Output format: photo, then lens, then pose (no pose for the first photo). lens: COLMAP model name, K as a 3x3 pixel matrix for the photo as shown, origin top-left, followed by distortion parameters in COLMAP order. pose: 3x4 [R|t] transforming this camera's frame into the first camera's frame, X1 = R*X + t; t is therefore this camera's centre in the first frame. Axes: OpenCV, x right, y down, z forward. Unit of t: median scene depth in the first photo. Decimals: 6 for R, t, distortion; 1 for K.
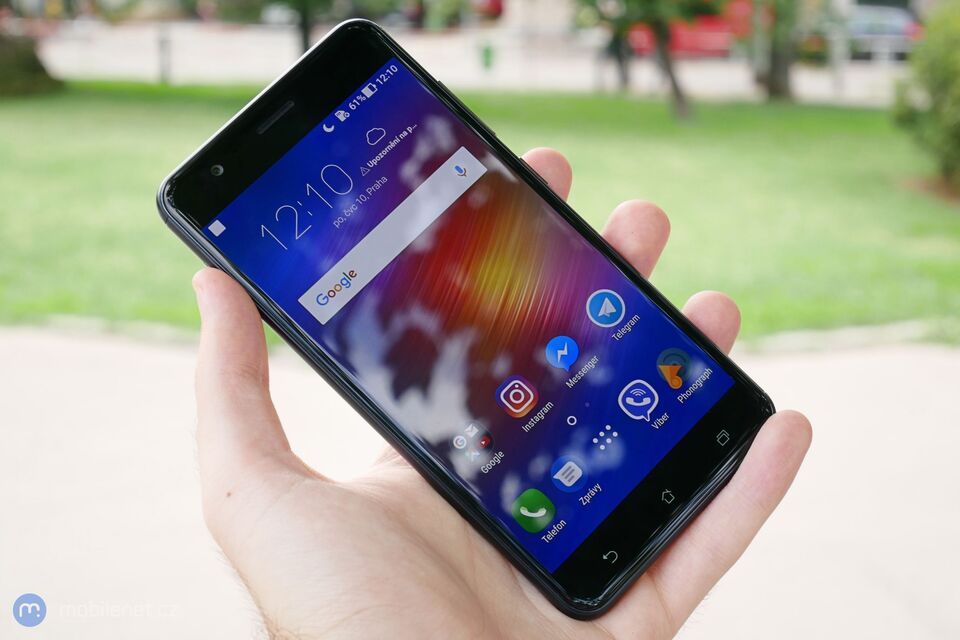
lens RADIAL K [[1825.0, 0, 481.2], [0, 1825.0, 314.9], [0, 0, 1]] dist [-0.036621, 0.000000]
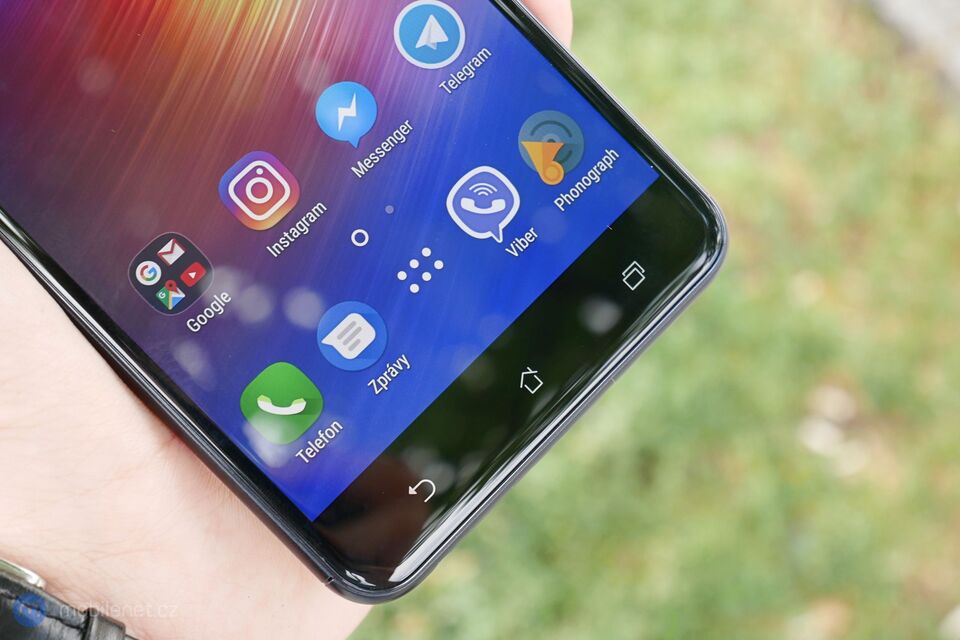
lens RADIAL K [[1825.0, 0, 478.8], [0, 1825.0, 318.4], [0, 0, 1]] dist [-0.036621, 0.000000]
pose [[0.996730, 0.022799, 0.077522, 0.043127], [-0.031363, 0.993312, 0.111117, 0.020137], [-0.074471, -0.113185, 0.990779, 0.453237]]
